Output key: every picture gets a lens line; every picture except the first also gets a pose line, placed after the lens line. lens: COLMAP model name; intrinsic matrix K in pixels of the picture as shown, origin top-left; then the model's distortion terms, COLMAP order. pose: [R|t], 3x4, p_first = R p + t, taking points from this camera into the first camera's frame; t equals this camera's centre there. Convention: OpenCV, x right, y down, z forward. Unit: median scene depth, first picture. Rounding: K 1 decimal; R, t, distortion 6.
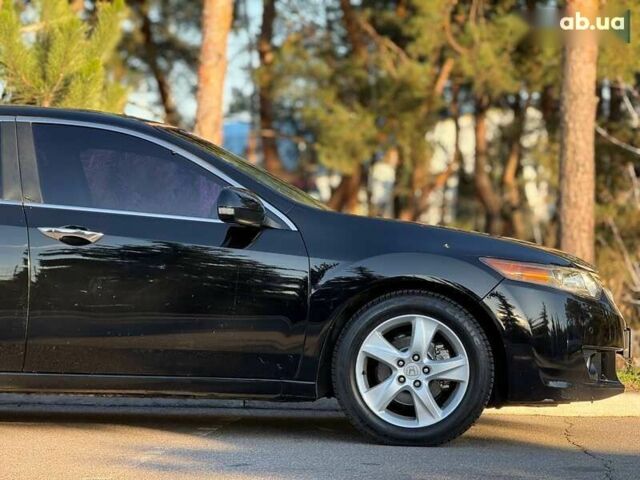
lens RADIAL K [[2424.7, 0, 320.0], [0, 2424.7, 240.0], [0, 0, 1]] dist [0.195246, -0.038563]
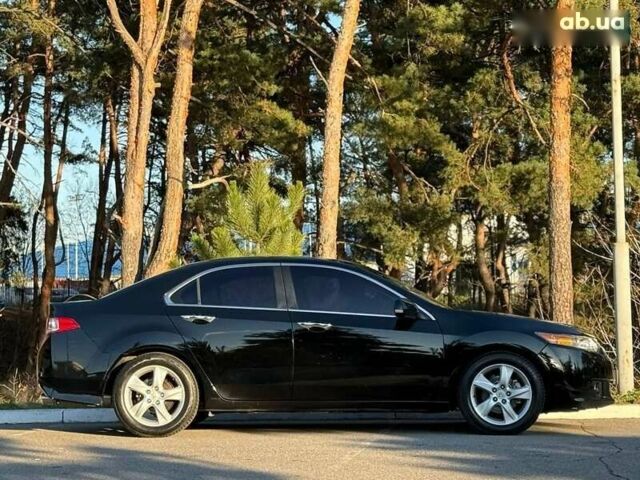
lens RADIAL K [[2424.7, 0, 320.0], [0, 2424.7, 240.0], [0, 0, 1]] dist [0.195246, -0.038563]
pose [[0.998760, -0.027702, 0.041363, -0.171255], [0.028520, 0.999406, -0.019327, -0.031528], [-0.040803, 0.020482, 0.998957, -0.838219]]
